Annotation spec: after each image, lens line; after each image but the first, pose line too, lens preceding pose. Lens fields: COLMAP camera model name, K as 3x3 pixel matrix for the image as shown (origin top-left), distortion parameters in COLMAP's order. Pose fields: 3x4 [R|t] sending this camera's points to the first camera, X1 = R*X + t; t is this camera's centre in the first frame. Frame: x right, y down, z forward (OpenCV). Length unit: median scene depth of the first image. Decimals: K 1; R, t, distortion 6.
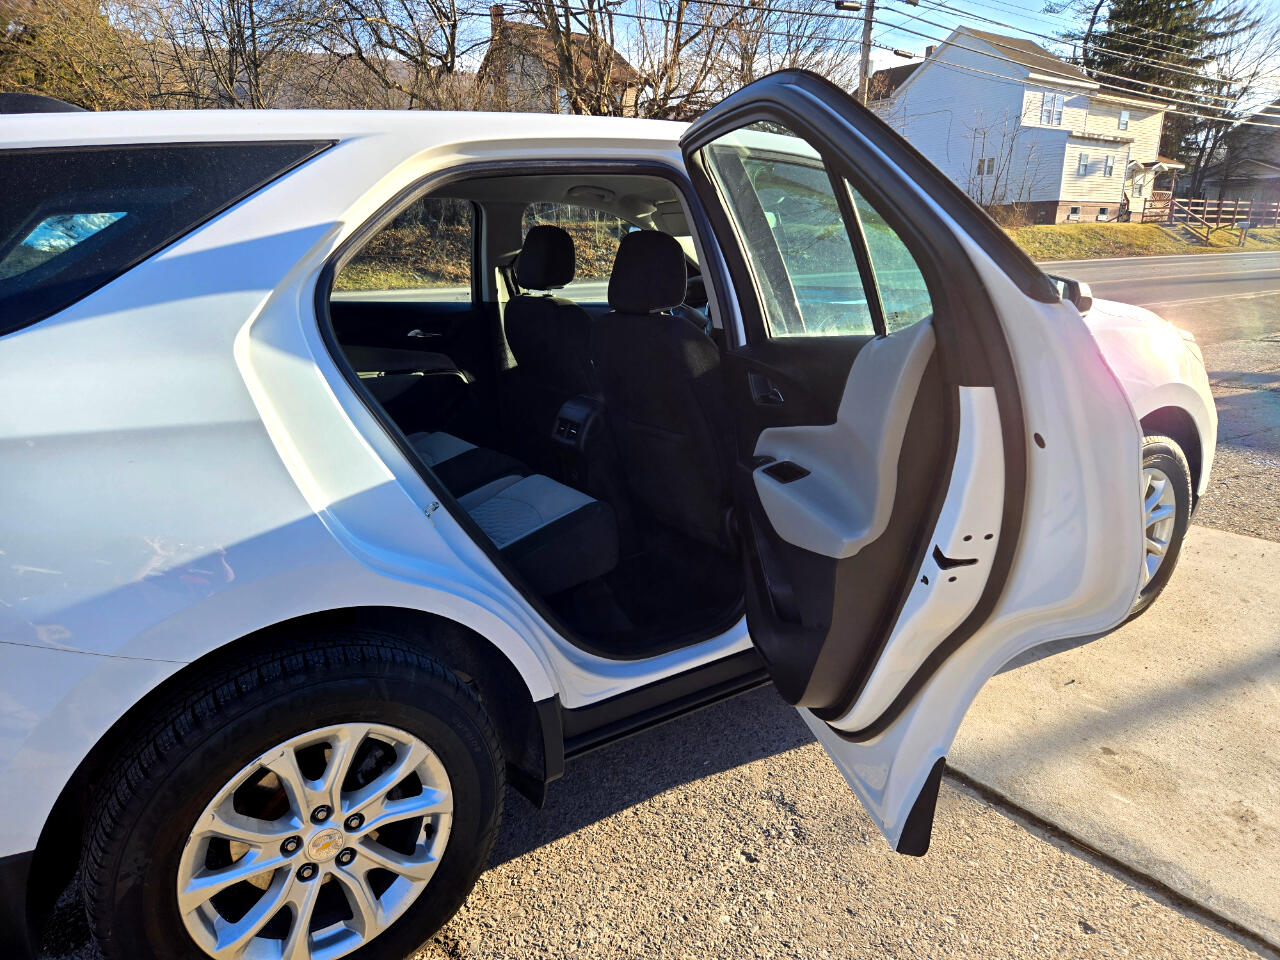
lens RADIAL K [[856.7, 0, 638.8], [0, 856.7, 476.0], [0, 0, 1]] dist [0.061252, -0.049779]
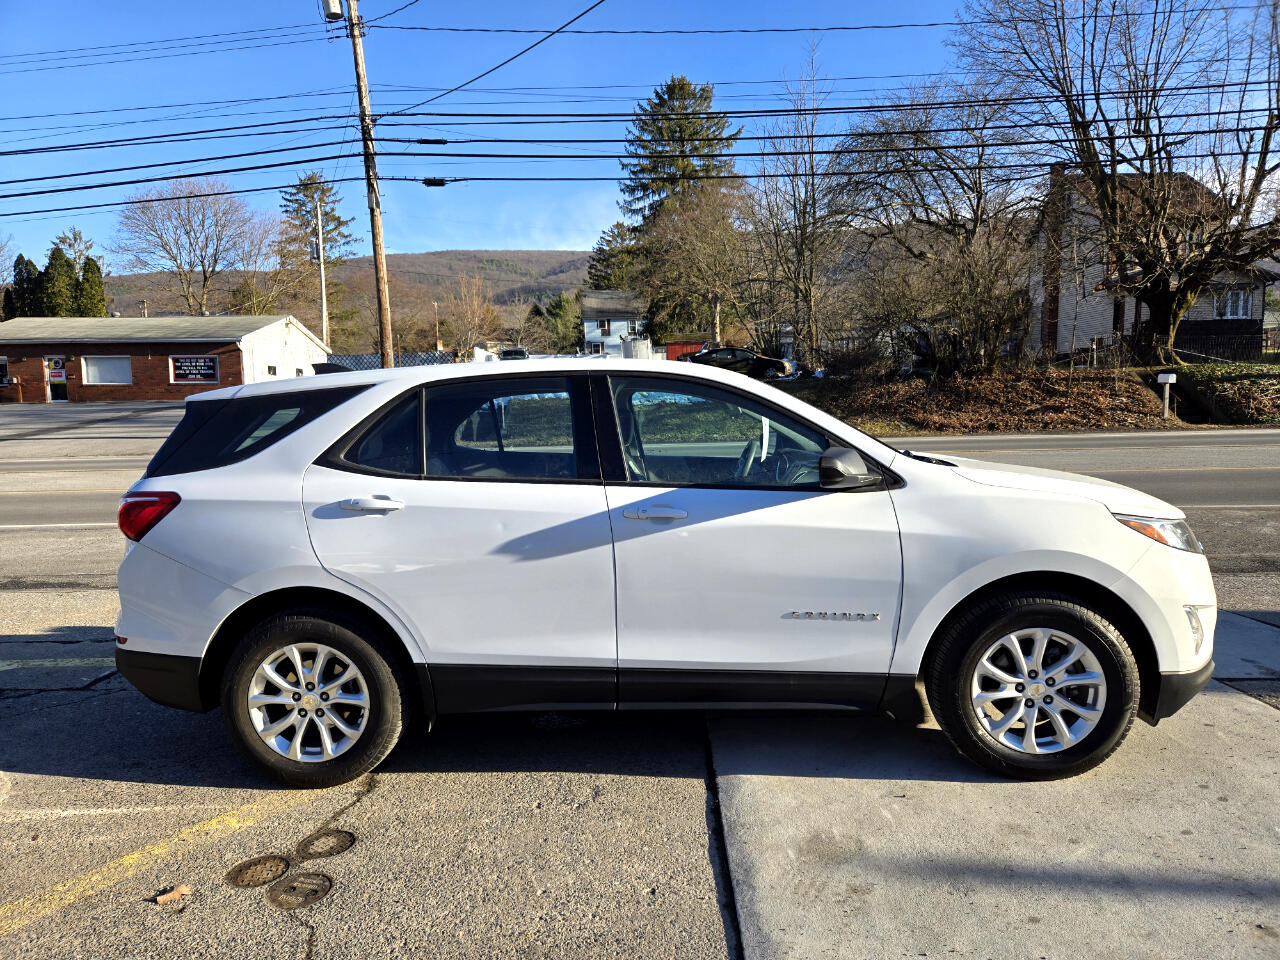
lens RADIAL K [[856.7, 0, 638.8], [0, 856.7, 476.0], [0, 0, 1]] dist [0.061252, -0.049779]
pose [[0.805091, 0.047738, -0.591227, 1.216118], [-0.143792, 0.982732, -0.116457, 0.006603], [0.575458, 0.178772, 0.798053, -0.269767]]
